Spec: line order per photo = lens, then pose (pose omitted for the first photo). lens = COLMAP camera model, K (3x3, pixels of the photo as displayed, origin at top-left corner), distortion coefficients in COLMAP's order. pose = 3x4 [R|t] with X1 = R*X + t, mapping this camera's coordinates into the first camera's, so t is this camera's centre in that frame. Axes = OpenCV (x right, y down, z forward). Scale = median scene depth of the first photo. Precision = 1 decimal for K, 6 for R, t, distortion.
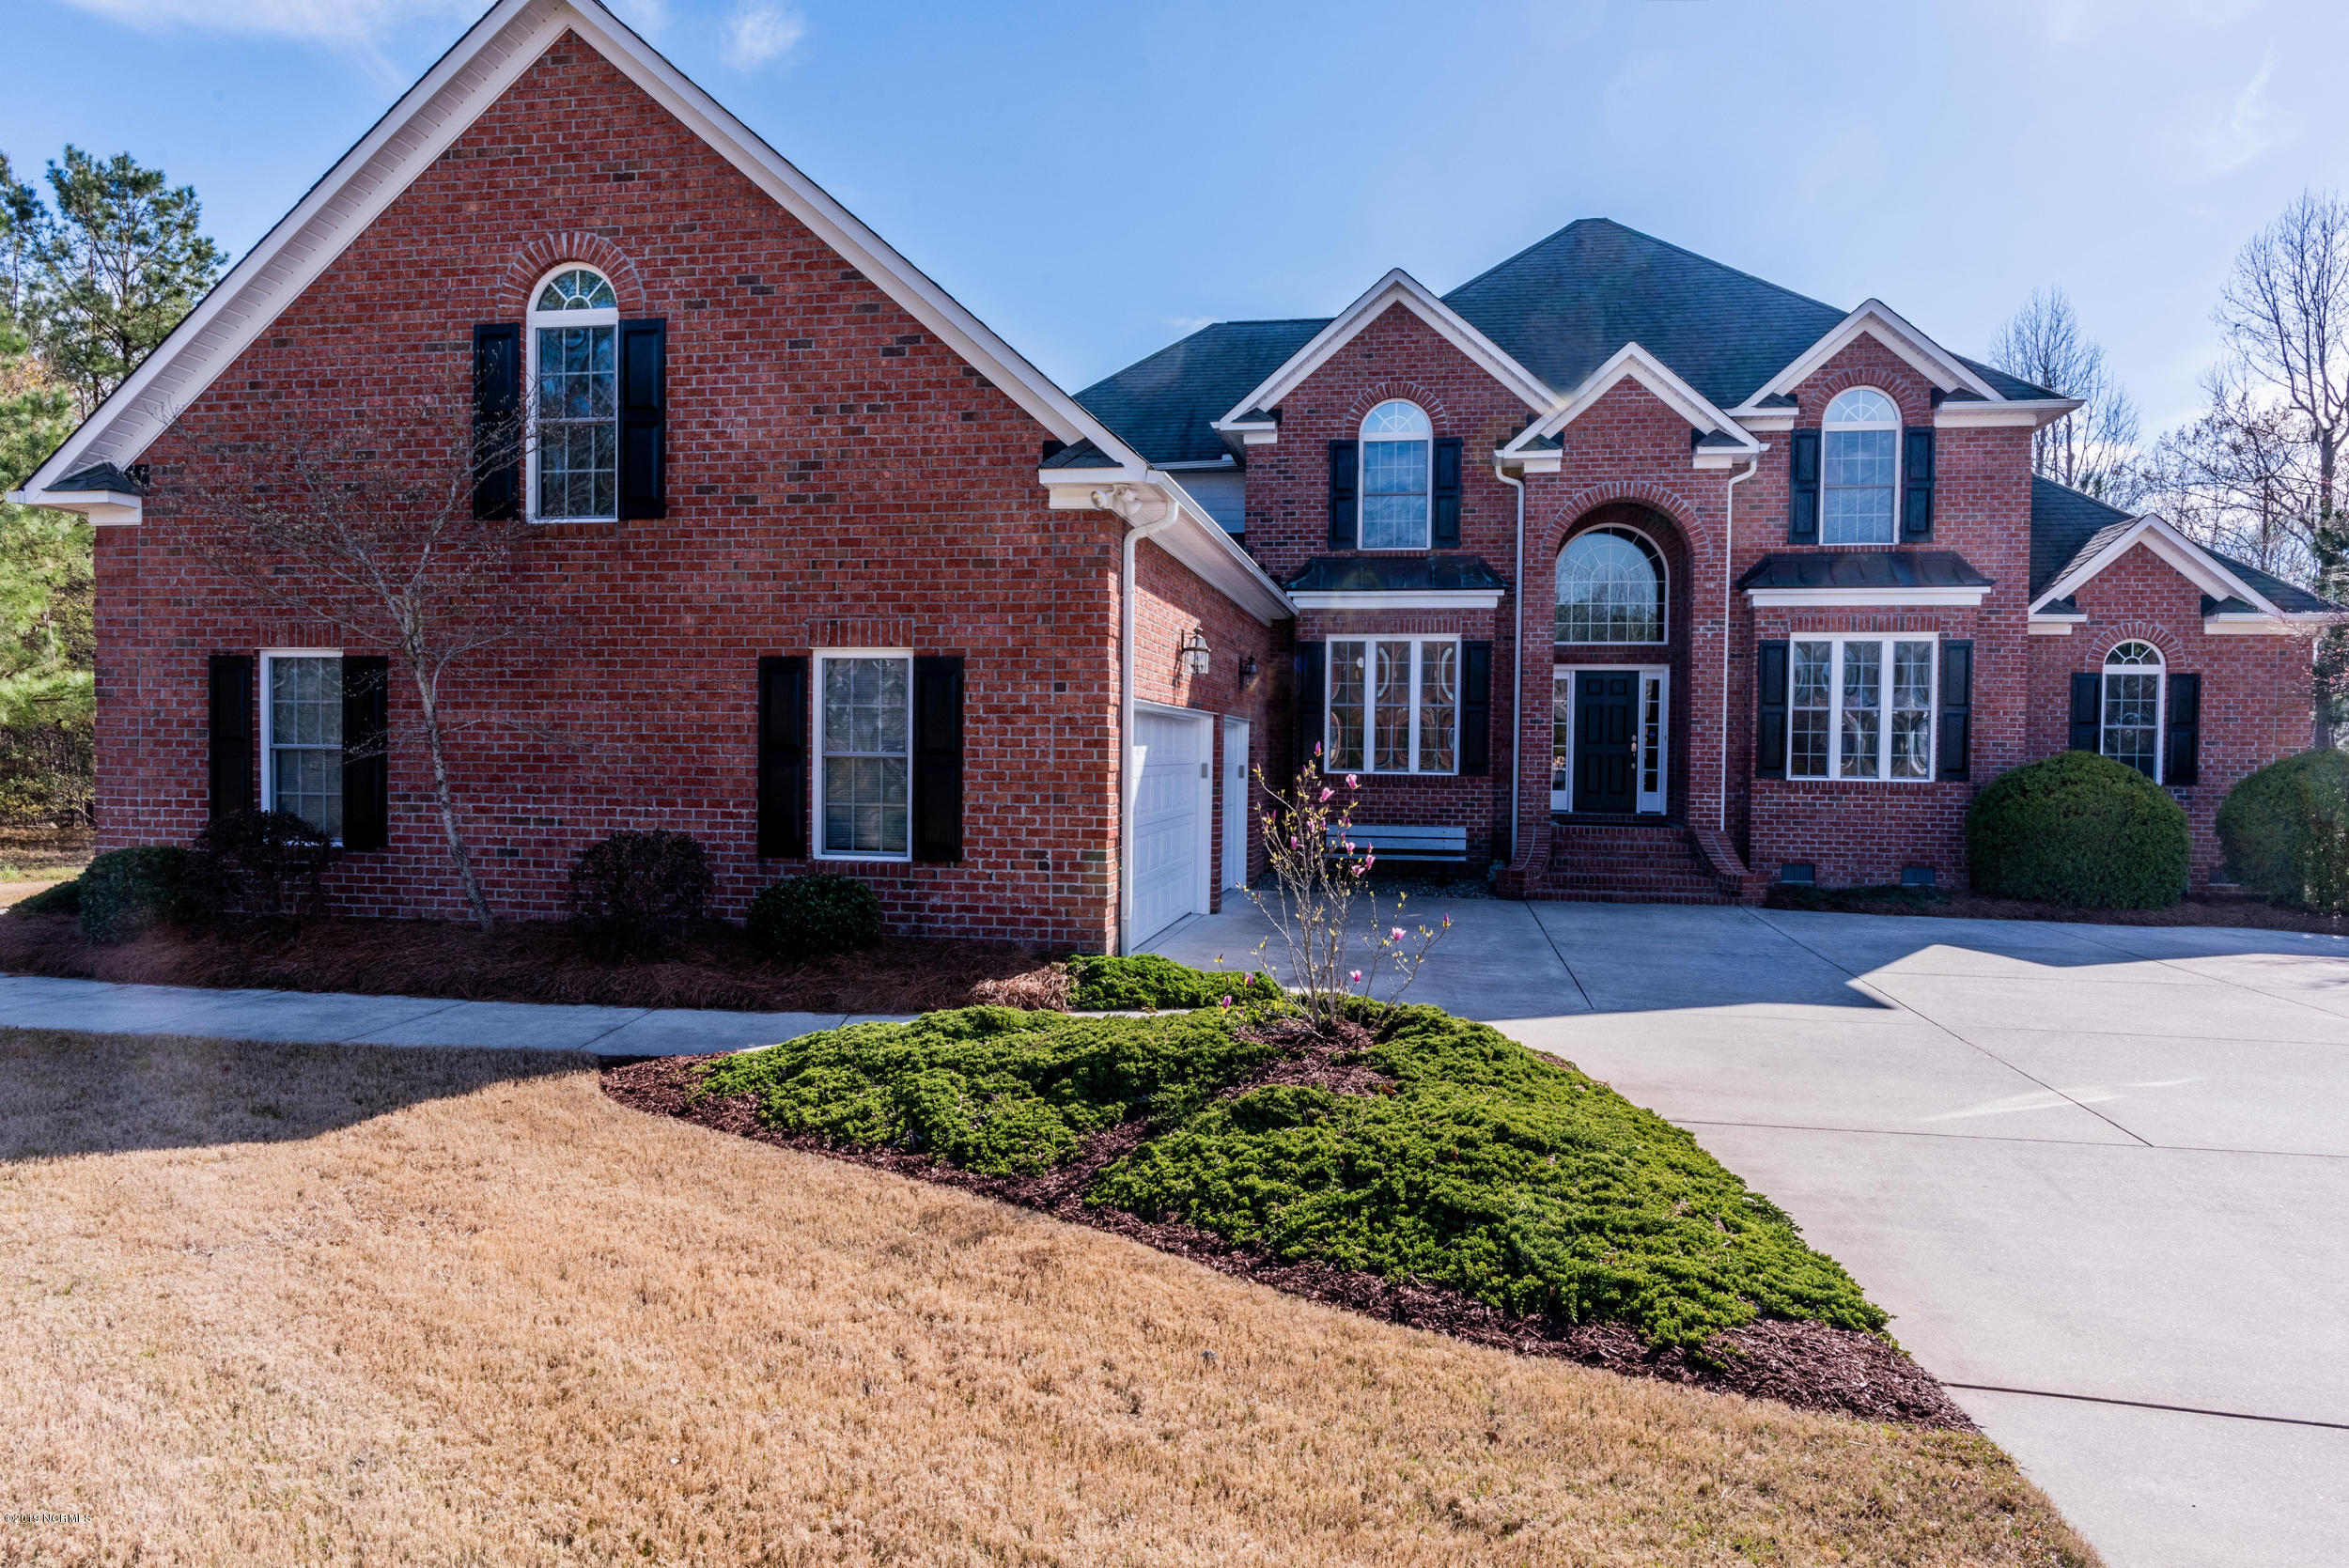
lens RADIAL K [[1487.5, 0, 1183.4], [0, 1487.5, 779.1], [0, 0, 1]] dist [0.016595, 0.000921]
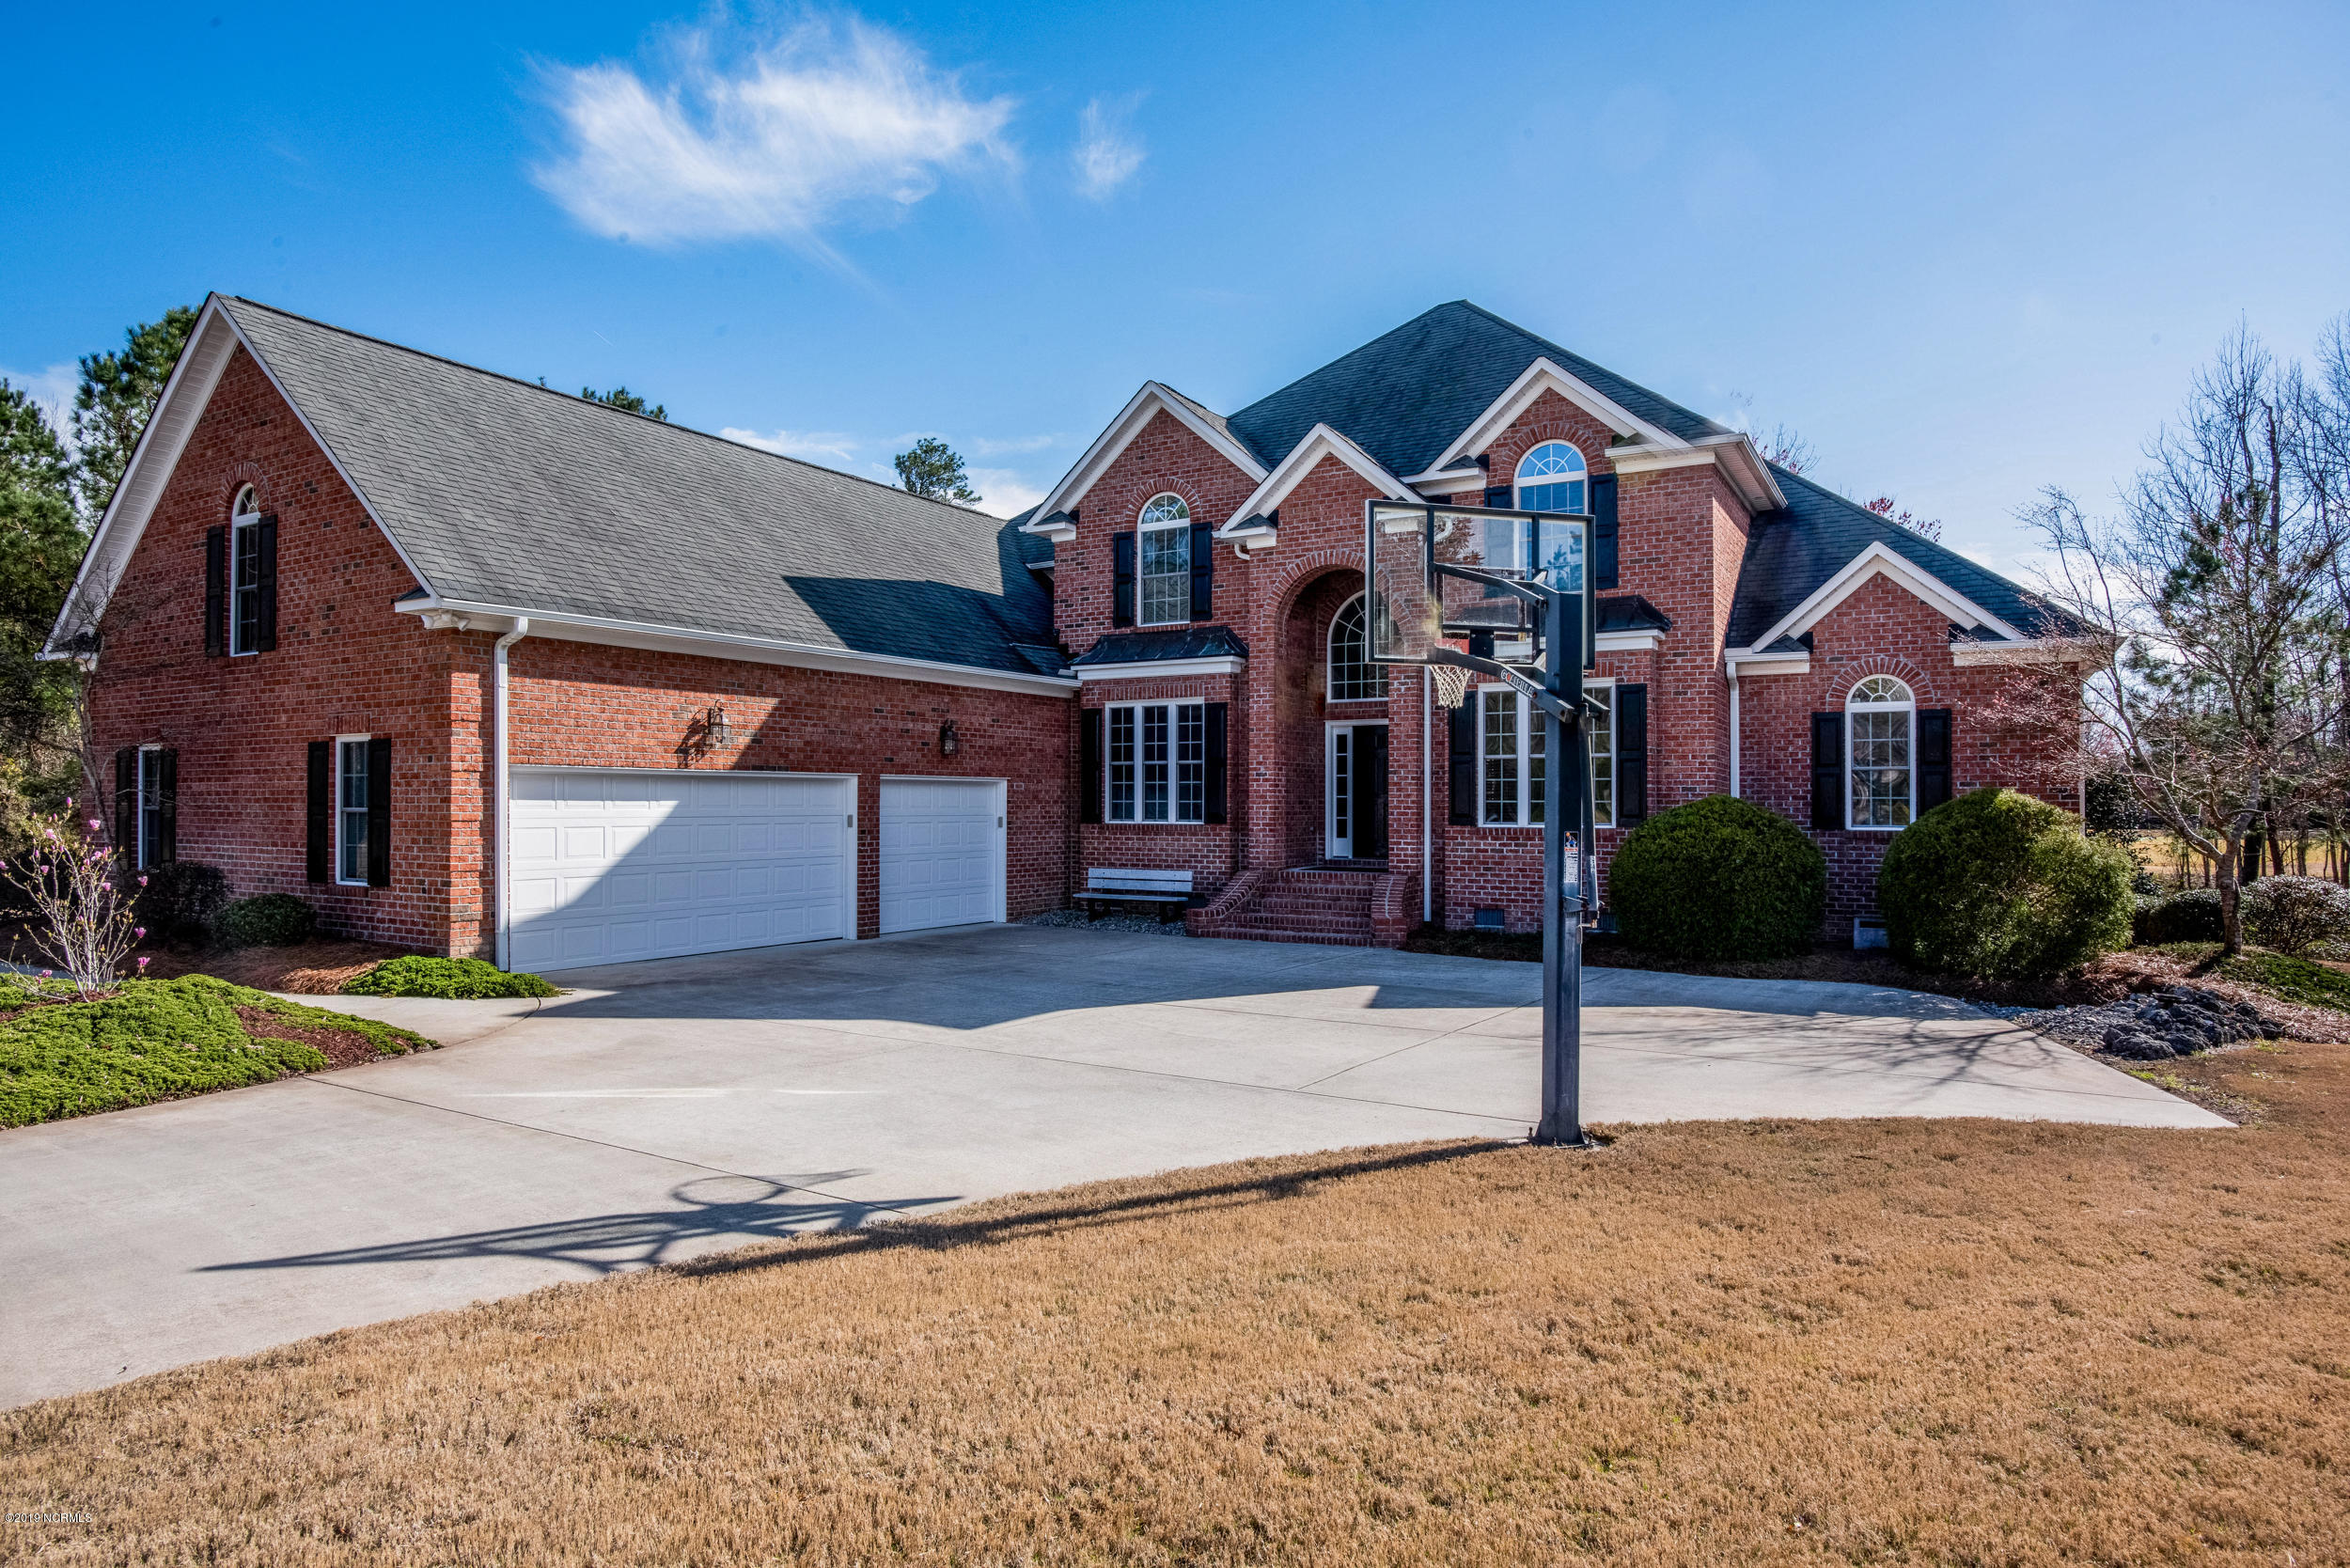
lens RADIAL K [[1350.8, 0, 1171.6], [0, 1350.8, 768.4], [0, 0, 1]] dist [-0.000073, -0.001259]
pose [[0.930143, -0.020969, -0.366597, 0.547272], [0.003386, 0.998815, -0.048542, 0.004766], [0.367181, 0.043910, 0.929113, 0.057293]]
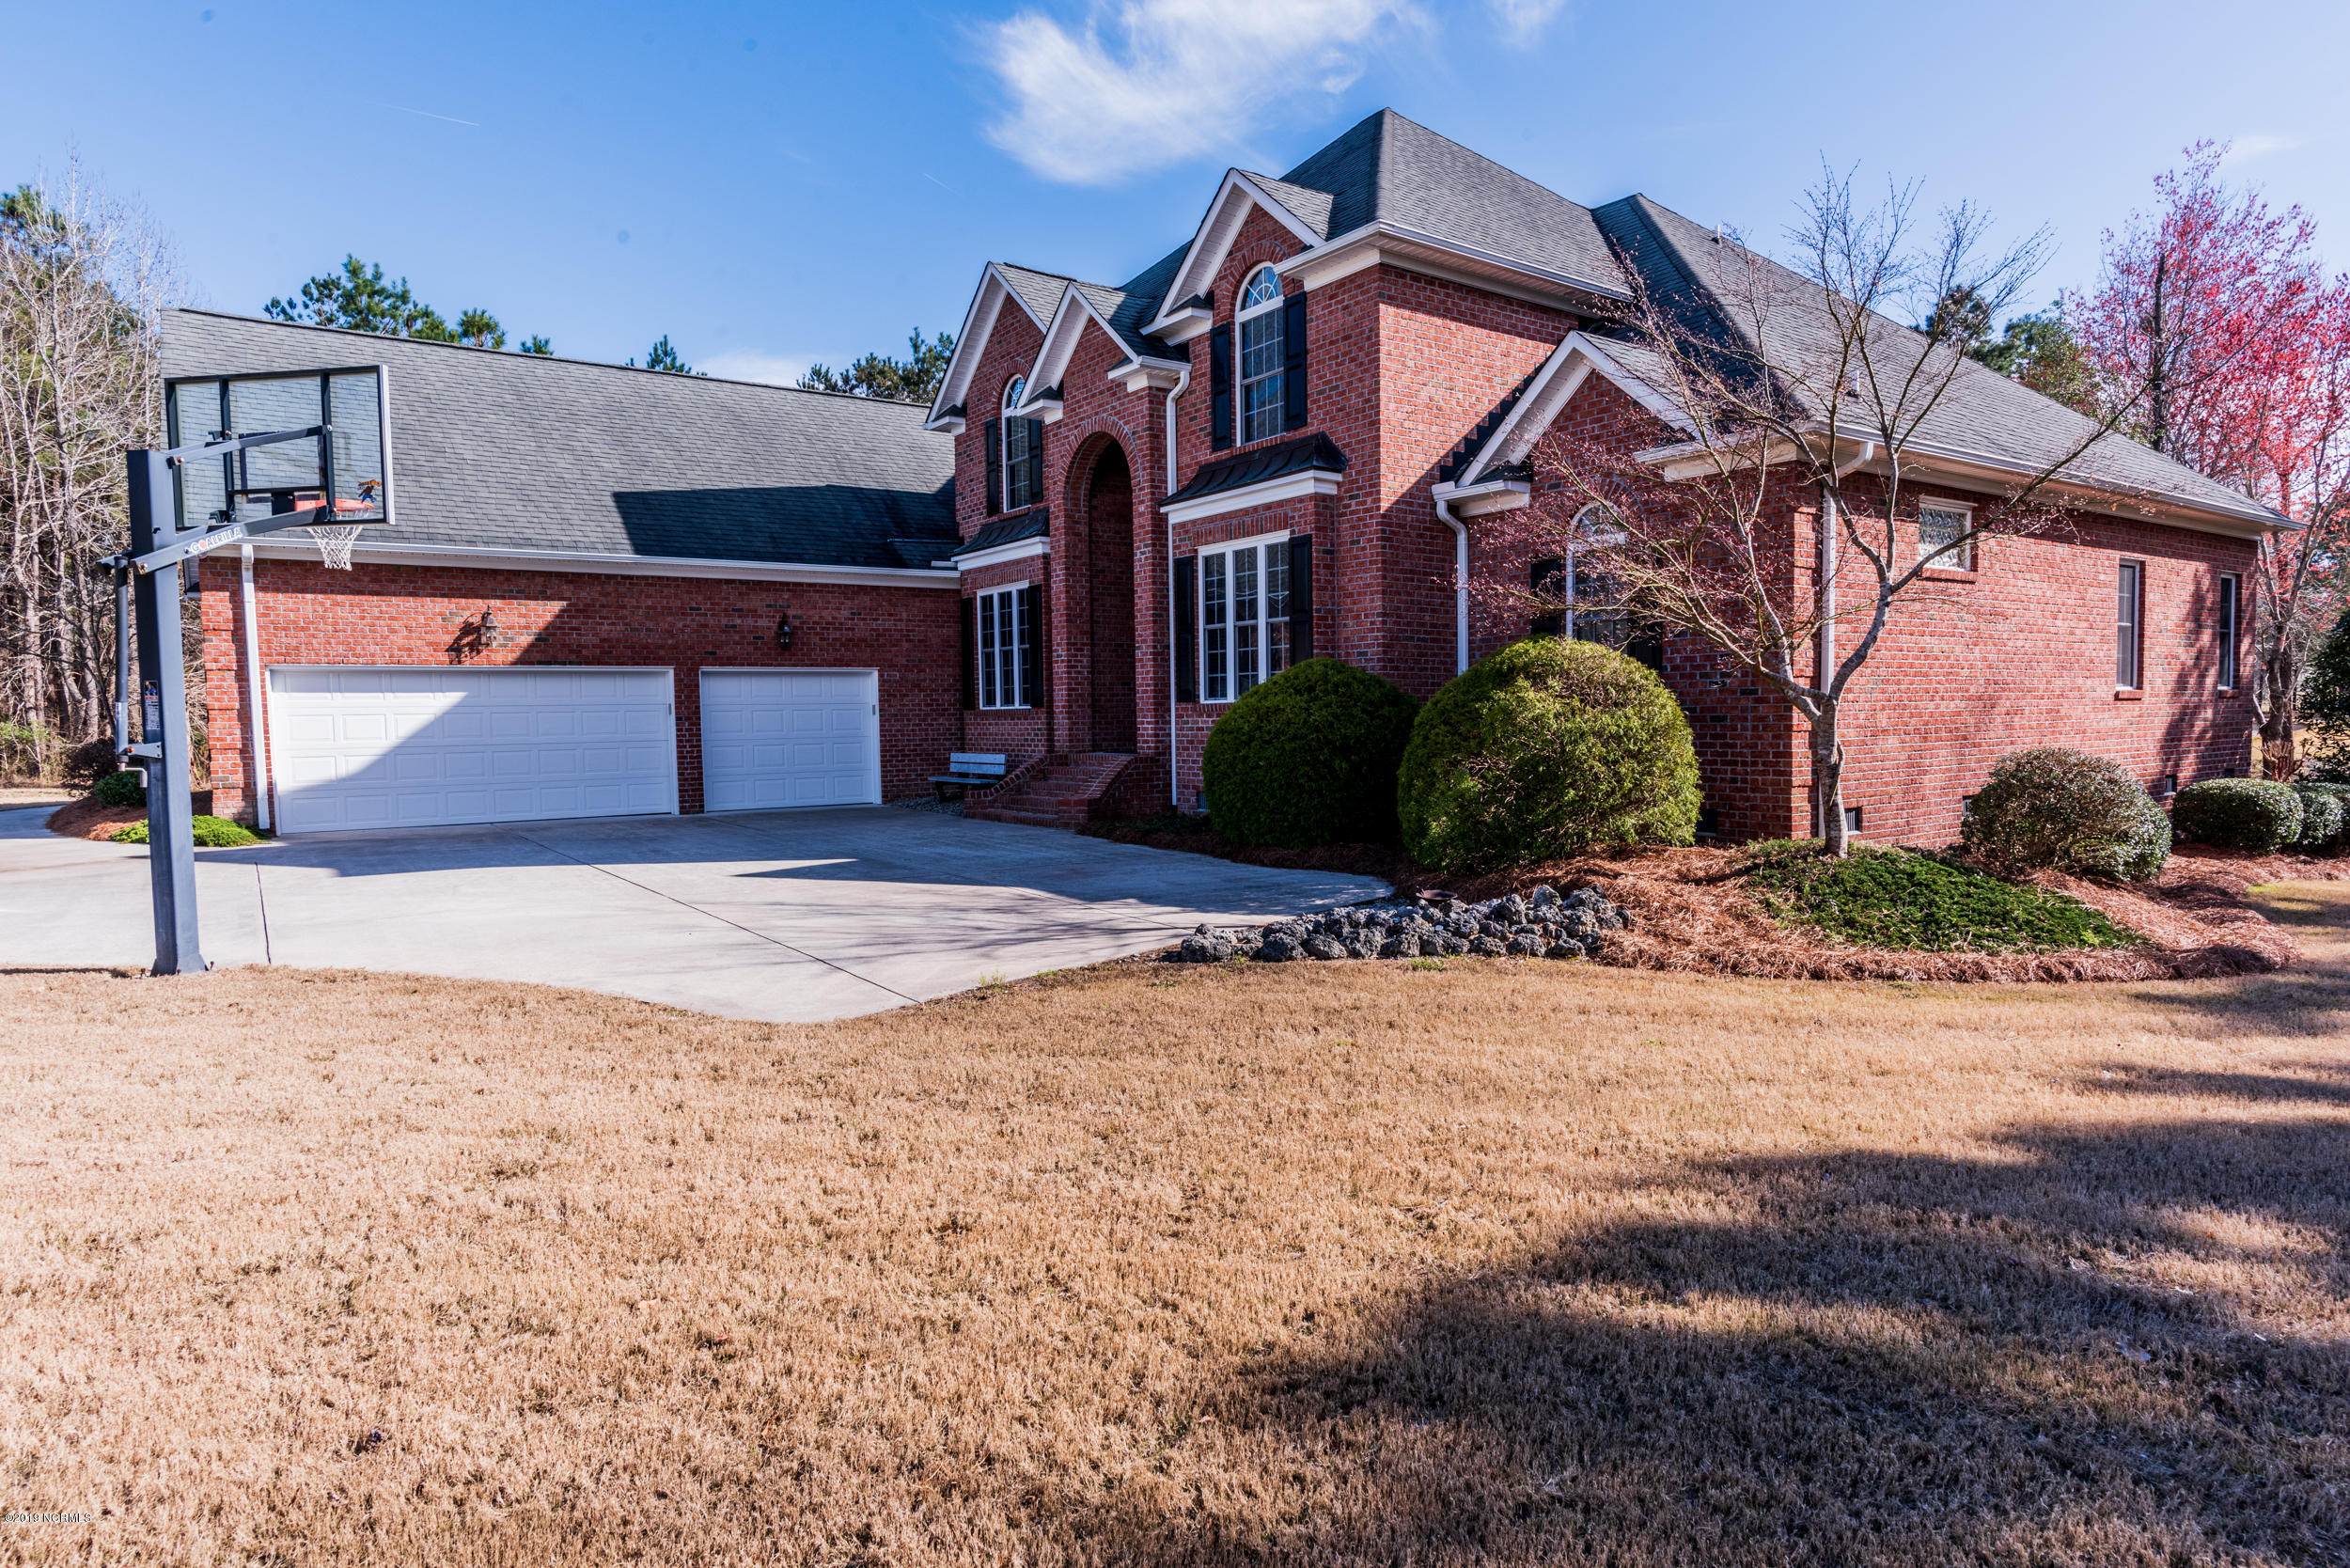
lens RADIAL K [[1350.8, 0, 1195.0], [0, 1350.8, 807.1], [0, 0, 1]] dist [-0.000073, -0.001259]
pose [[0.712656, 0.019471, -0.701244, 1.009359], [0.014154, 0.999012, 0.042123, 0.031488], [0.701371, -0.039944, 0.711676, 0.374384]]
